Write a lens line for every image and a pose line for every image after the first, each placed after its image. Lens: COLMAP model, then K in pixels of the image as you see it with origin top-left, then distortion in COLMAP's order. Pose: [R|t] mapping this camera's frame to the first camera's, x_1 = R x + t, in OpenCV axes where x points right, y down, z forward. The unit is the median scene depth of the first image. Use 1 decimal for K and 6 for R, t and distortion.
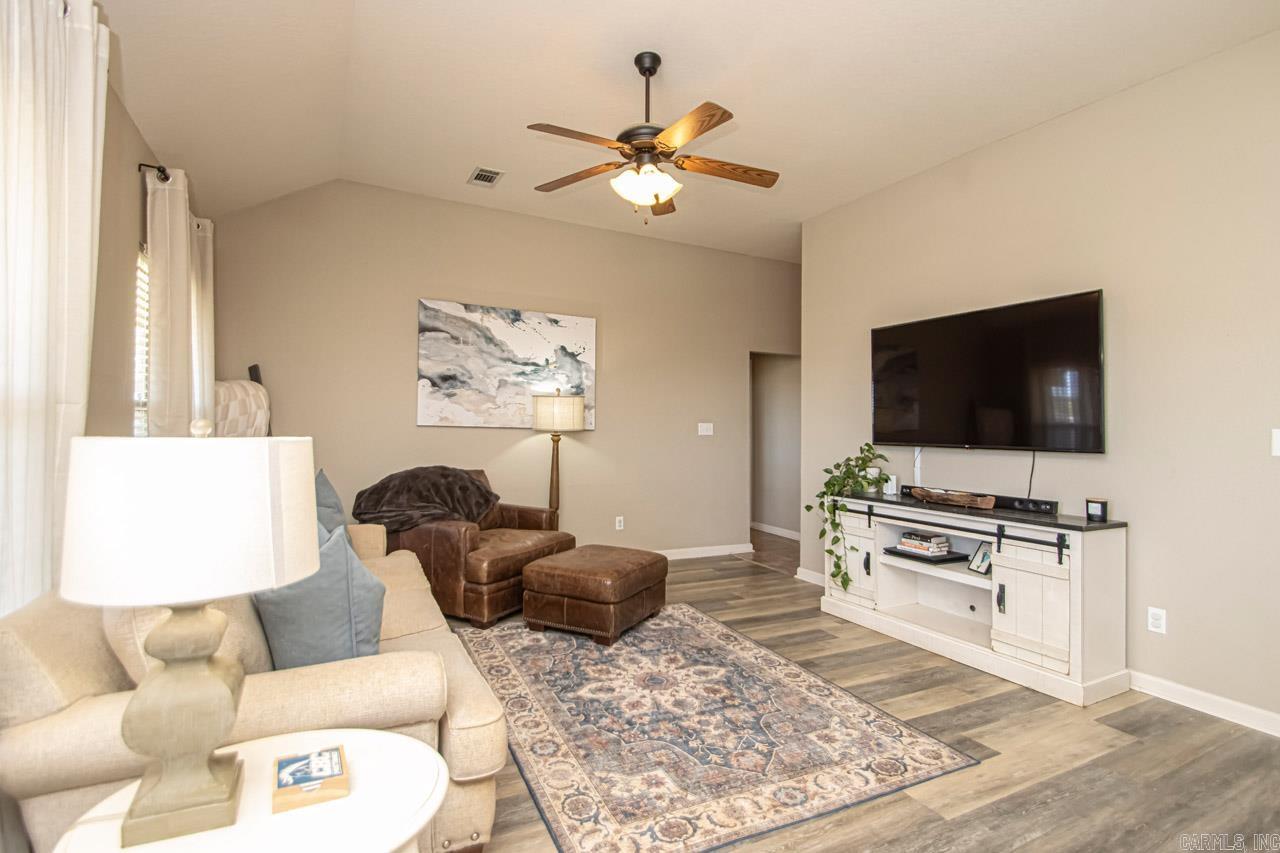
lens RADIAL K [[602.1, 0, 652.8], [0, 602.1, 424.9], [0, 0, 1]] dist [0.016016, -0.017321]
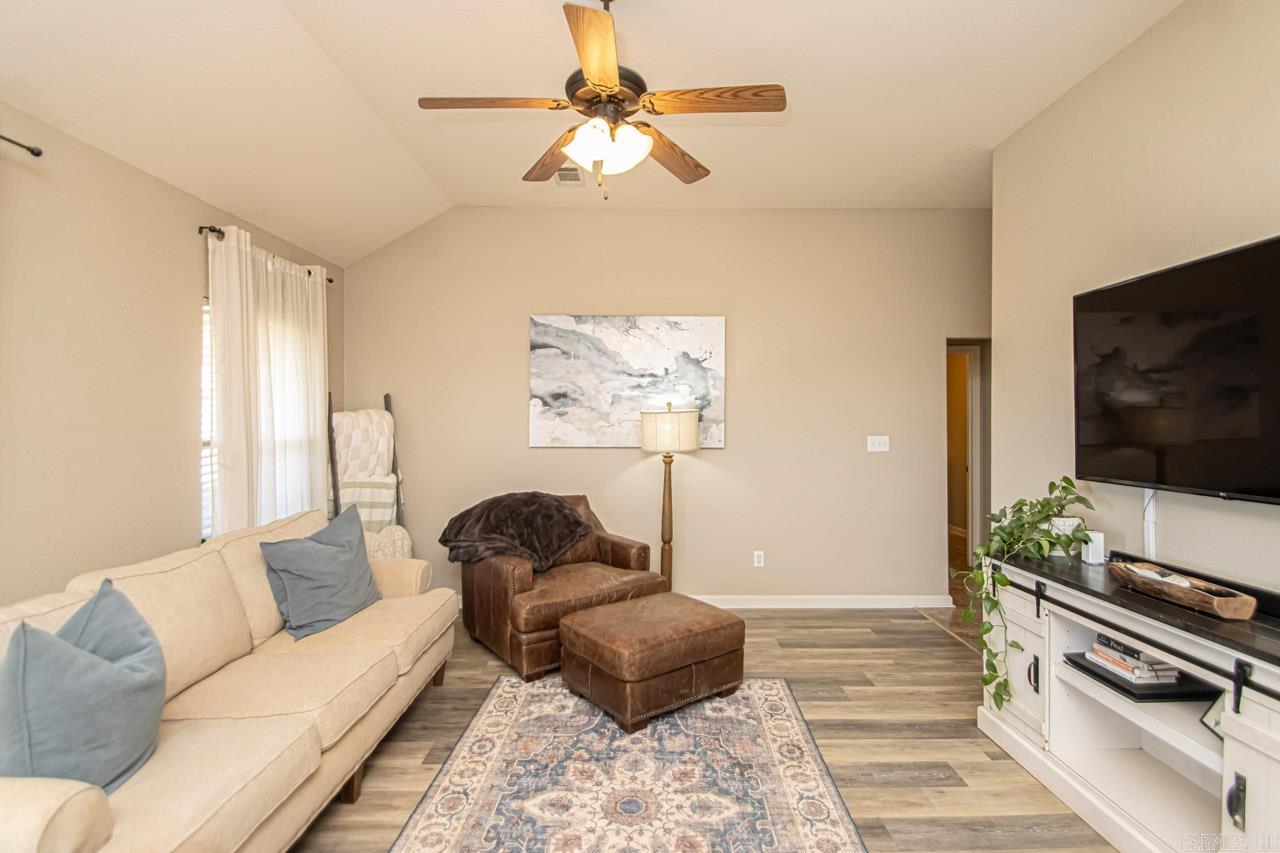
lens RADIAL K [[616.8, 0, 664.7], [0, 616.8, 426.1], [0, 0, 1]] dist [0.001961, -0.000356]
pose [[0.898154, -0.016992, -0.439353, 0.285791], [0.021336, 0.999760, 0.004952, -0.038657], [0.439164, -0.013822, 0.898301, 0.245865]]
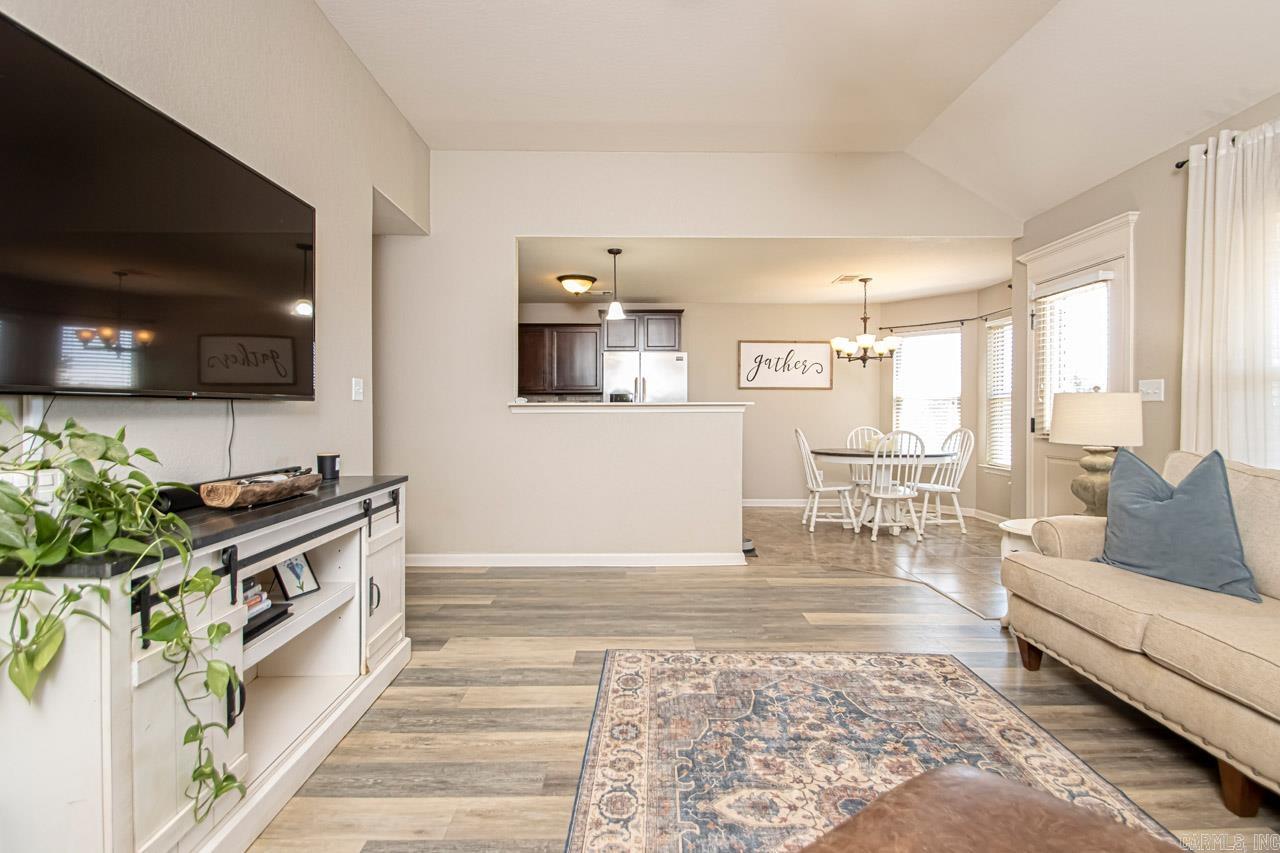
lens RADIAL K [[631.5, 0, 640.1], [0, 631.5, 420.9], [0, 0, 1]] dist [0.018114, -0.021532]
pose [[-0.887826, -0.023042, 0.459601, -0.059100], [-0.019763, 0.999733, 0.011946, 0.040276], [-0.459754, 0.001523, -0.888045, 1.196506]]
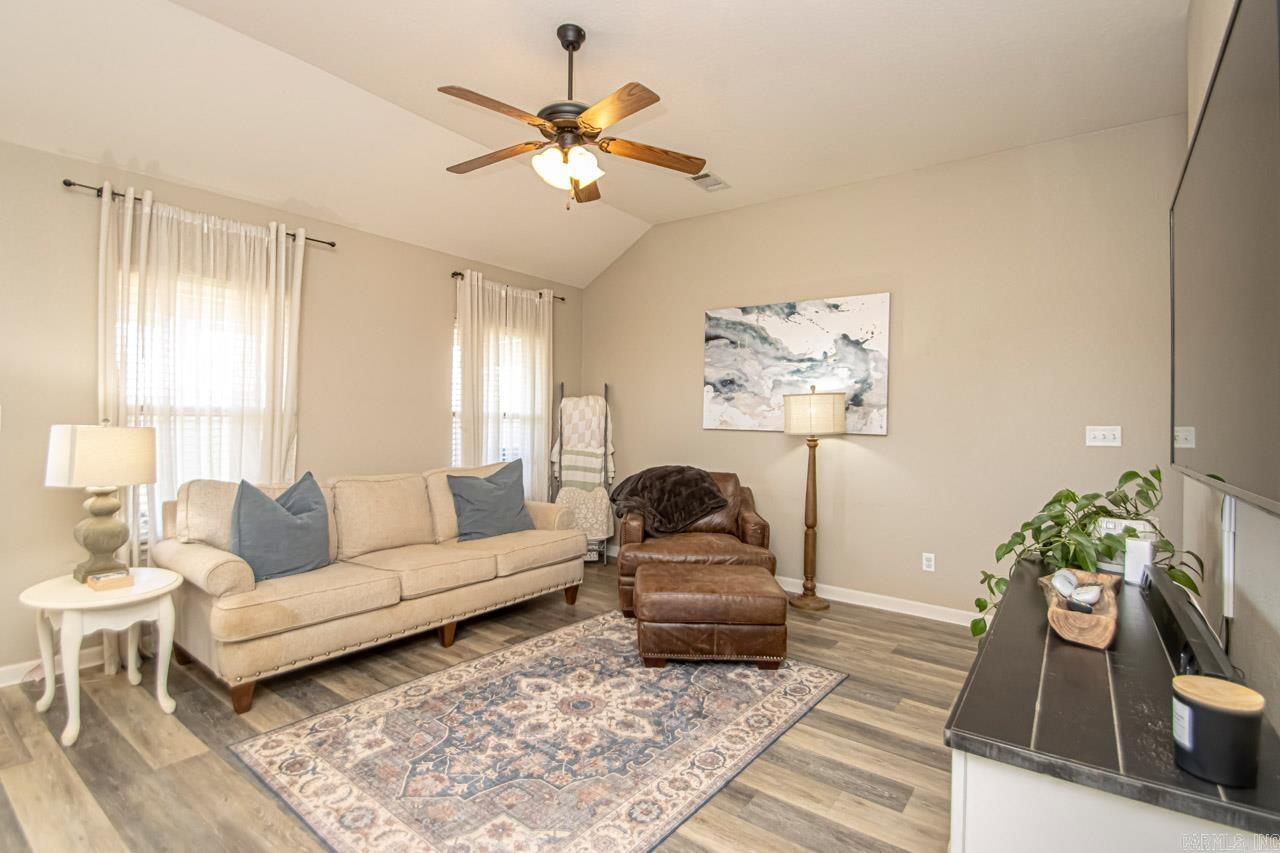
lens RADIAL K [[608.0, 0, 635.3], [0, 608.0, 425.6], [0, 0, 1]] dist [0.000272, -0.000263]
pose [[0.440693, -0.004390, -0.897647, 0.639277], [-0.005177, 0.999959, -0.007432, 0.005507], [0.897643, 0.007922, 0.440653, 0.488899]]
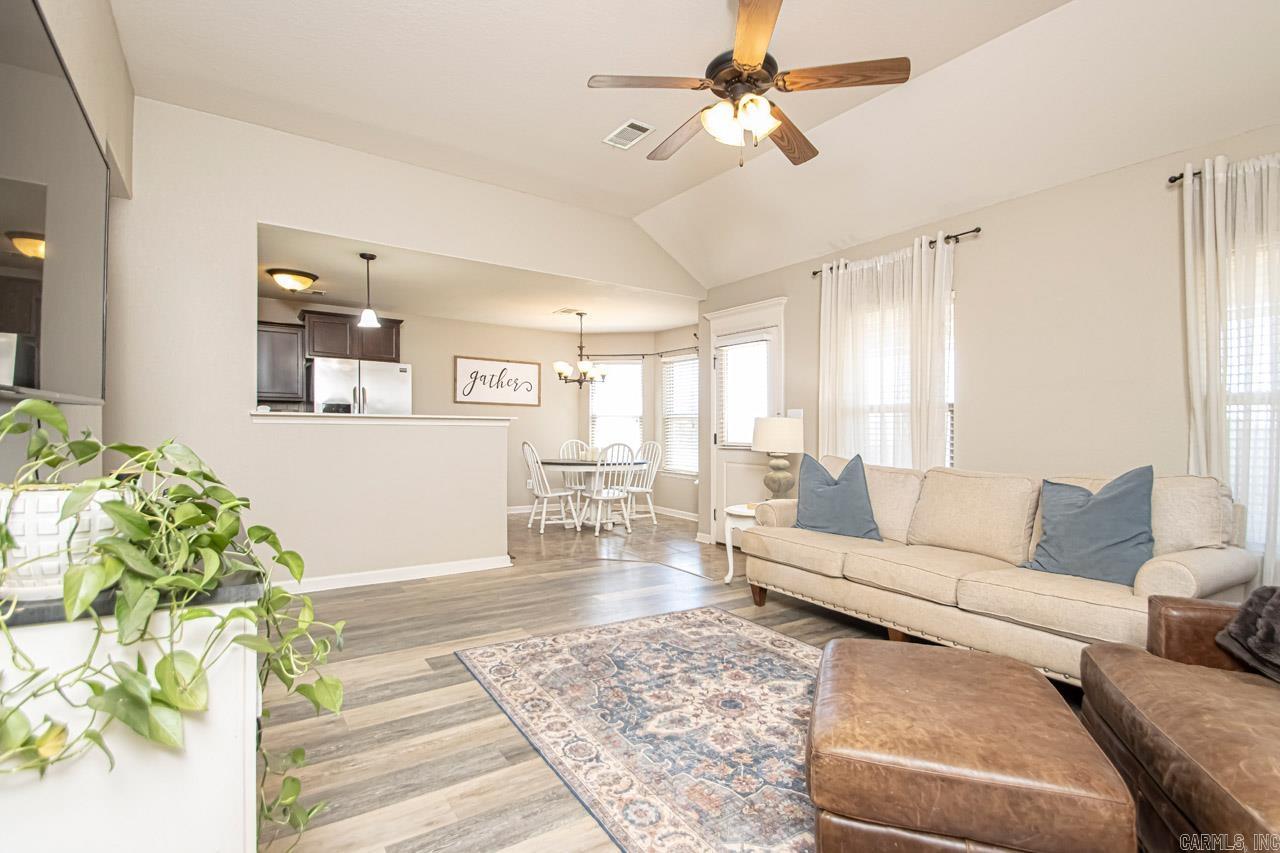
lens RADIAL K [[616.8, 0, 664.7], [0, 616.8, 426.1], [0, 0, 1]] dist [0.001961, -0.000356]
pose [[-0.990361, -0.032431, -0.134662, 0.162662], [-0.030435, 0.999395, -0.016858, 0.045266], [0.135128, -0.012597, -0.990748, 1.344269]]
